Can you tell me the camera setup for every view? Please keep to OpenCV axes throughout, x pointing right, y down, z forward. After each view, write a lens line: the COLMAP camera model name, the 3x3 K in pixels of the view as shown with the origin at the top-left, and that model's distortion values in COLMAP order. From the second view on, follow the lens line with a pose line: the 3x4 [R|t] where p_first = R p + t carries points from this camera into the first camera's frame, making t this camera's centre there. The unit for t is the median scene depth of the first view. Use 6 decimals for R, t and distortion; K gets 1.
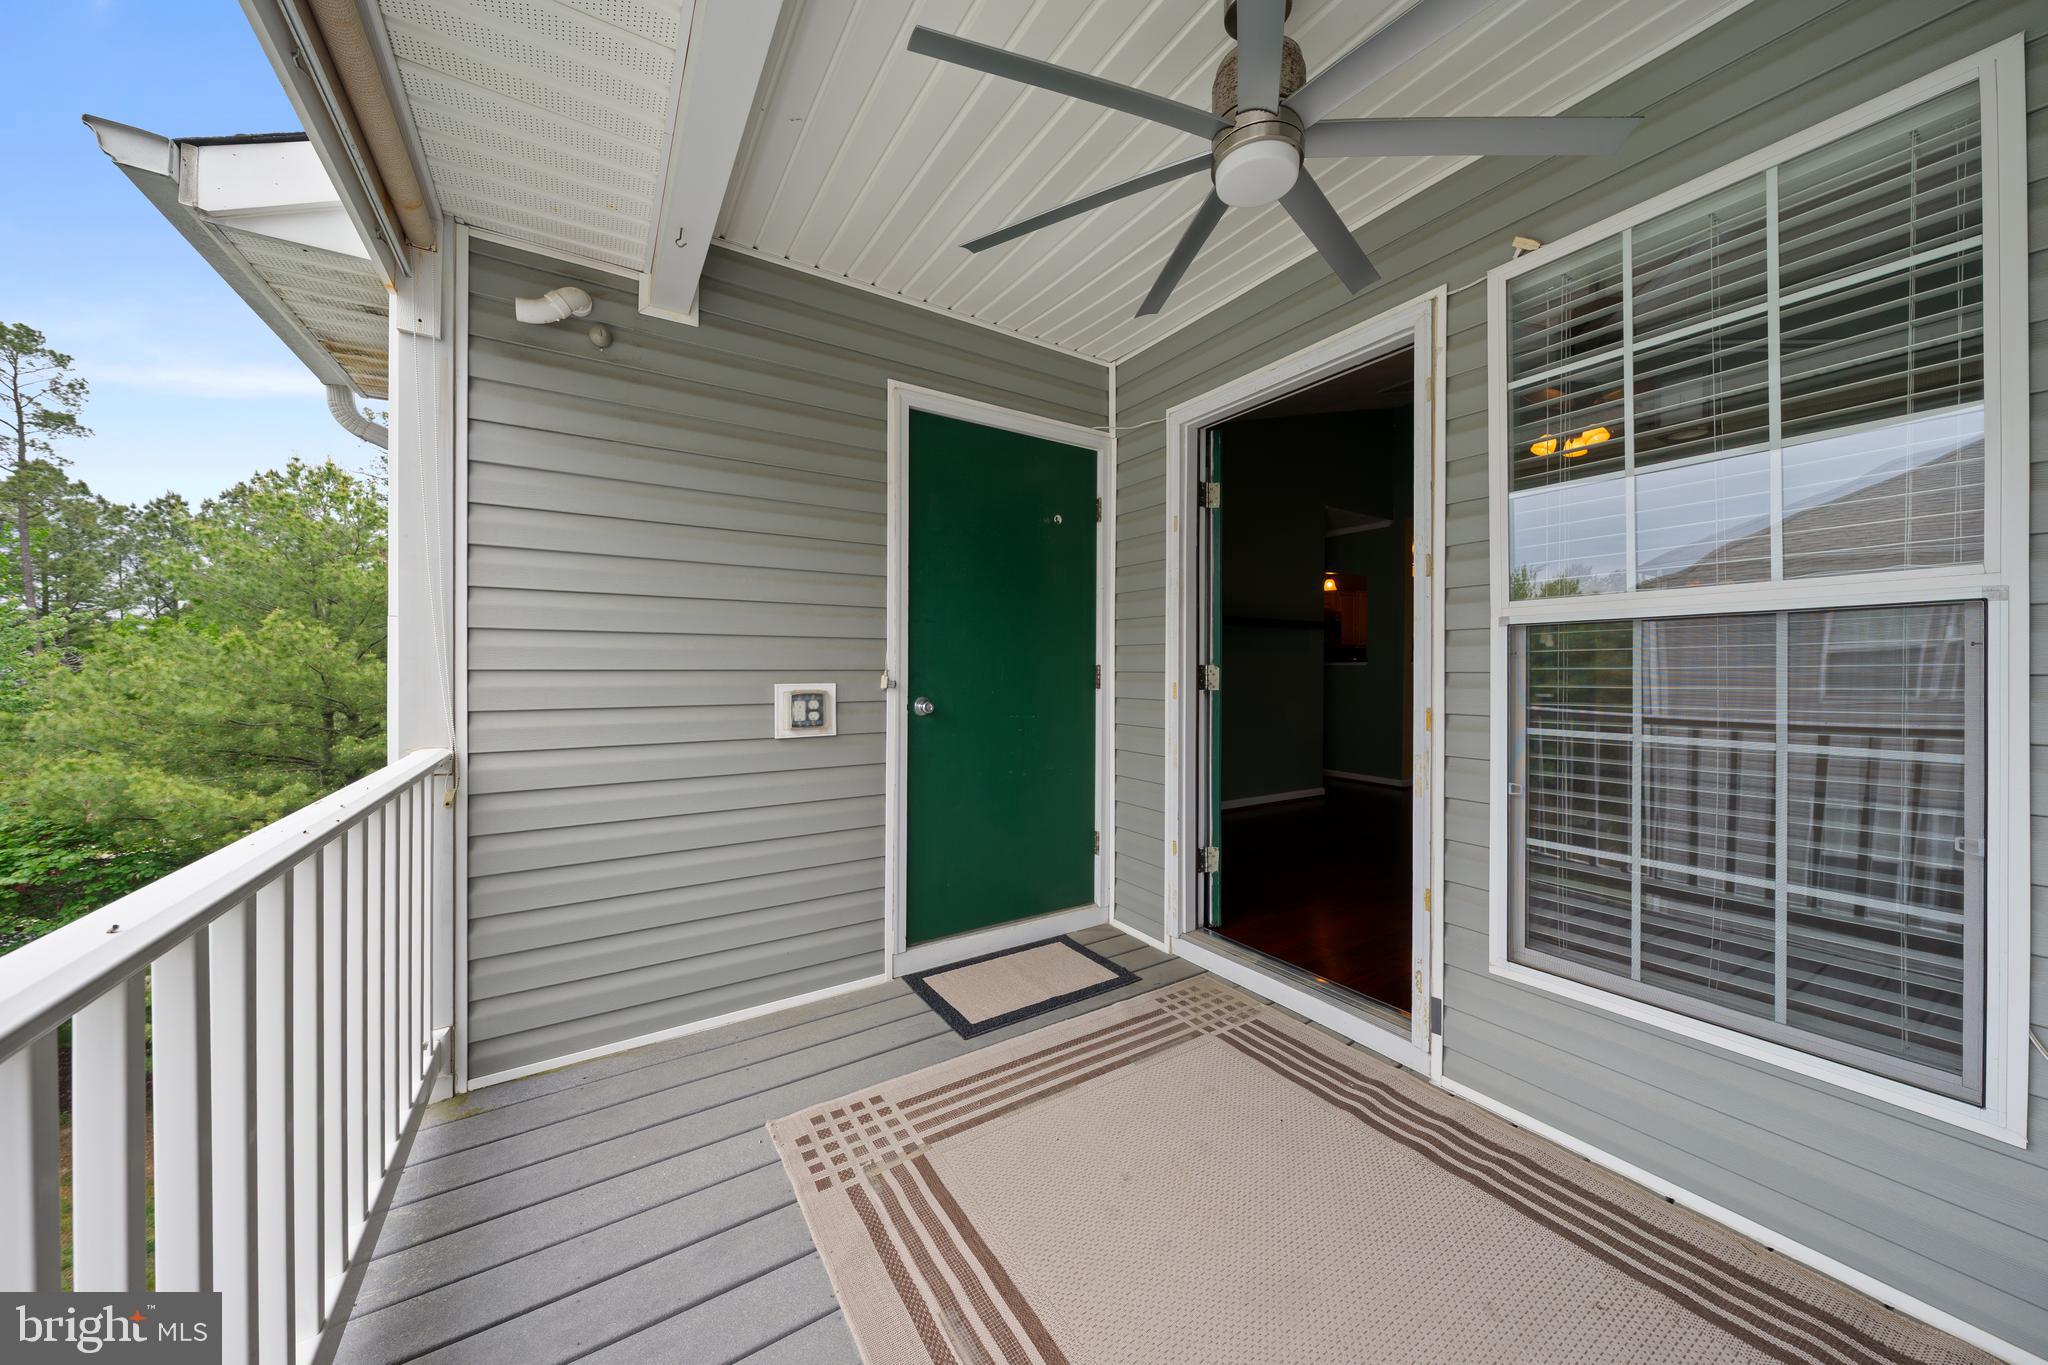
lens RADIAL K [[692.8, 0, 1019.0], [0, 692.8, 672.5], [0, 0, 1]] dist [-0.001249, 0.000157]
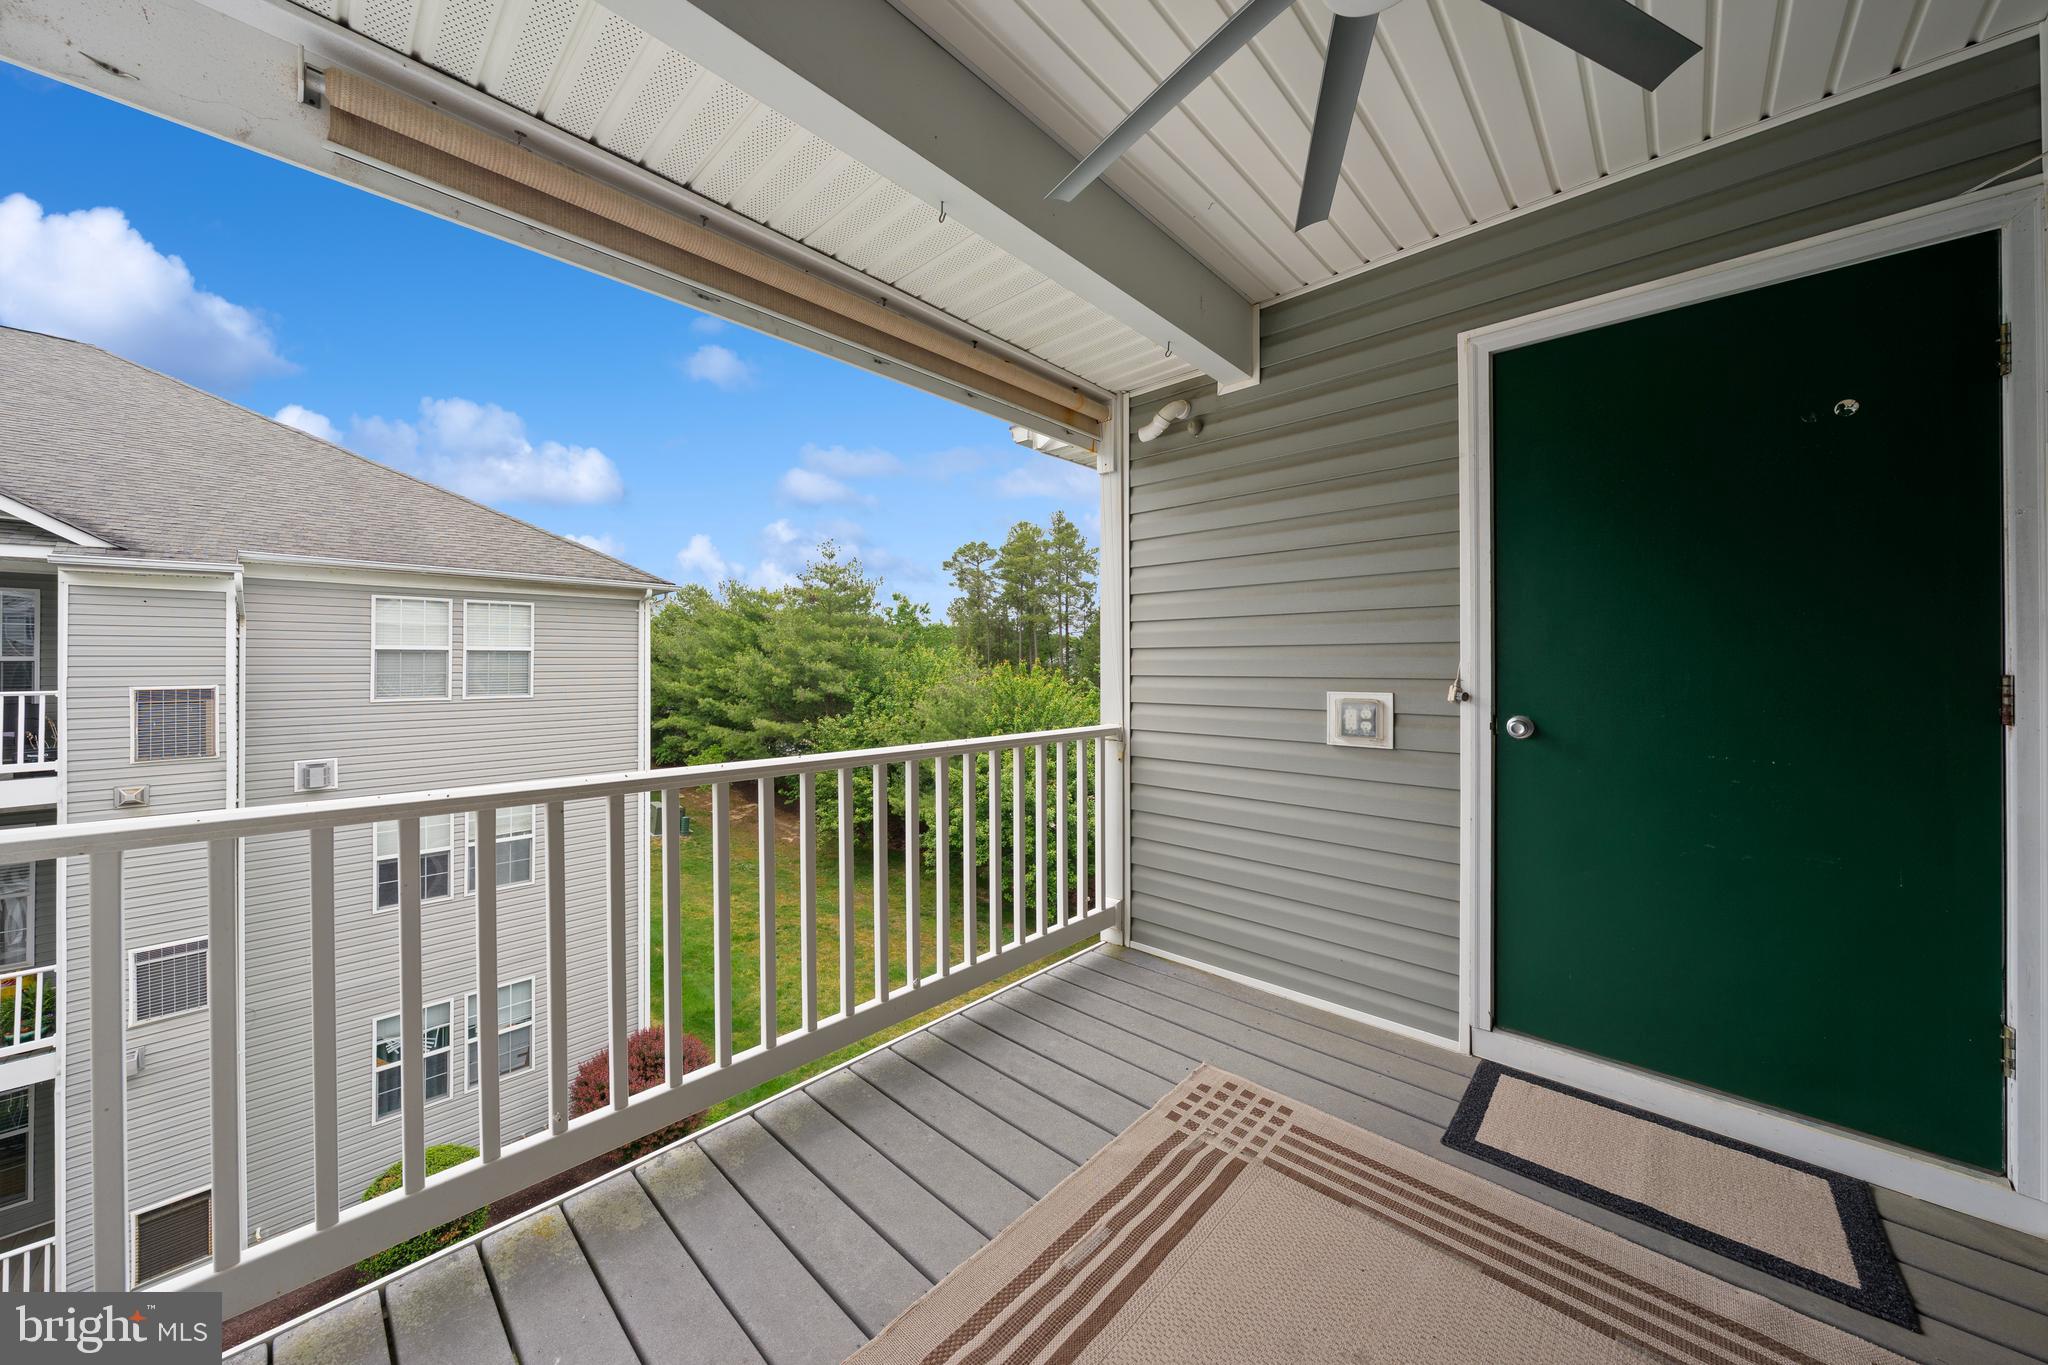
lens RADIAL K [[698.9, 0, 1018.7], [0, 698.9, 665.2], [0, 0, 1]] dist [-0.002646, 0.000153]
pose [[0.246465, -0.005450, -0.969136, 0.579671], [-0.008680, 0.999932, -0.007830, -0.010902], [0.969113, 0.010342, 0.246401, 0.320487]]
